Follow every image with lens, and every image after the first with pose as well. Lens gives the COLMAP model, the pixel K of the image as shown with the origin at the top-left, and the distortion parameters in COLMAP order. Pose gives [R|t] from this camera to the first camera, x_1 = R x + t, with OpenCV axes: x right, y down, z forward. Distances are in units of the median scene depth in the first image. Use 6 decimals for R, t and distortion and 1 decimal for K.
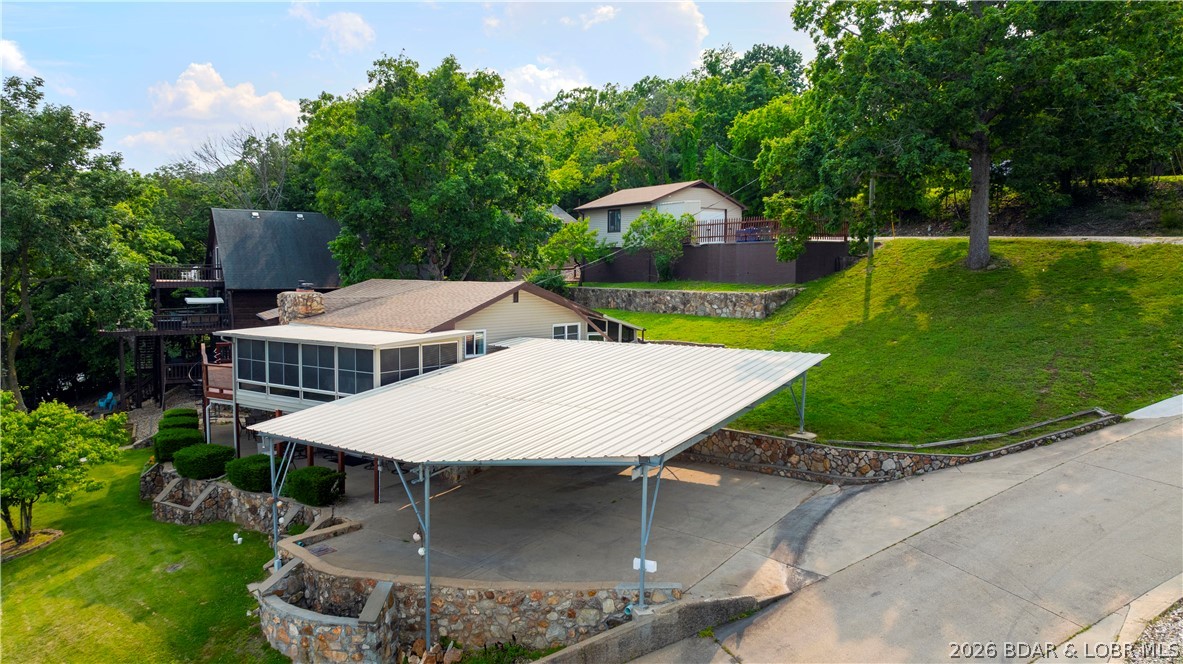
lens RADIAL K [[825.7, 0, 591.5], [0, 825.7, 332.0], [0, 0, 1]] dist [-0.037610, 0.058696]
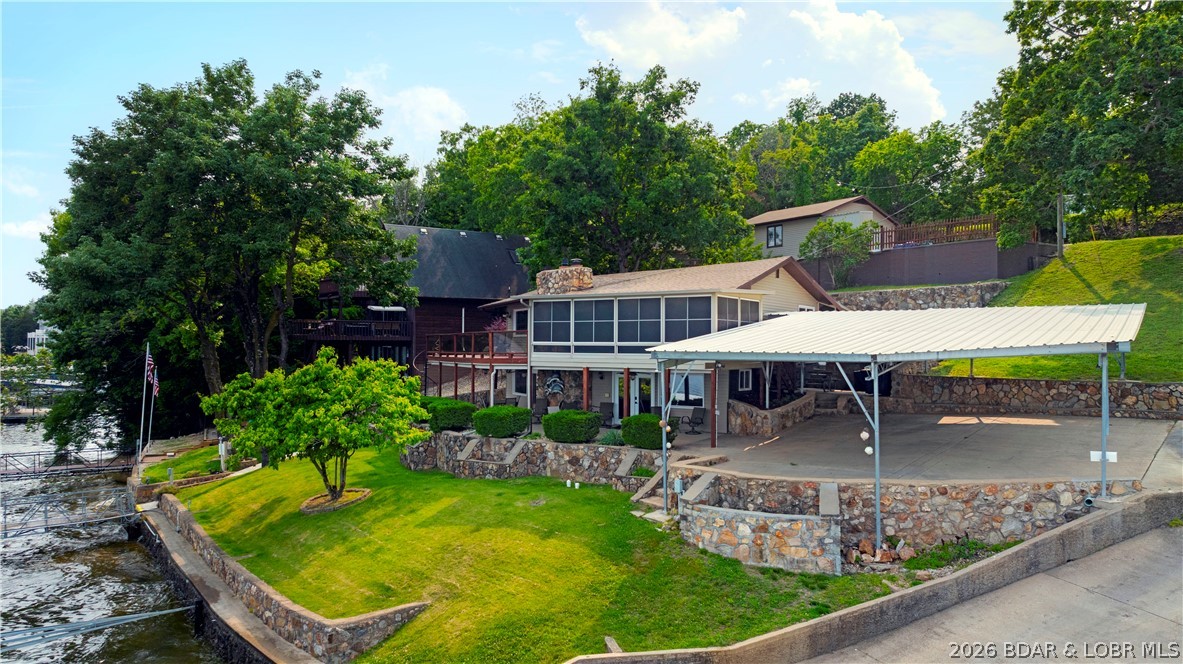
lens RADIAL K [[825.7, 0, 591.5], [0, 825.7, 332.0], [0, 0, 1]] dist [-0.037610, 0.058696]
pose [[0.999982, -0.000933, -0.005885, -0.422265], [0.000403, 0.995987, -0.089497, 0.163605], [0.005945, 0.089493, 0.995970, -0.027032]]
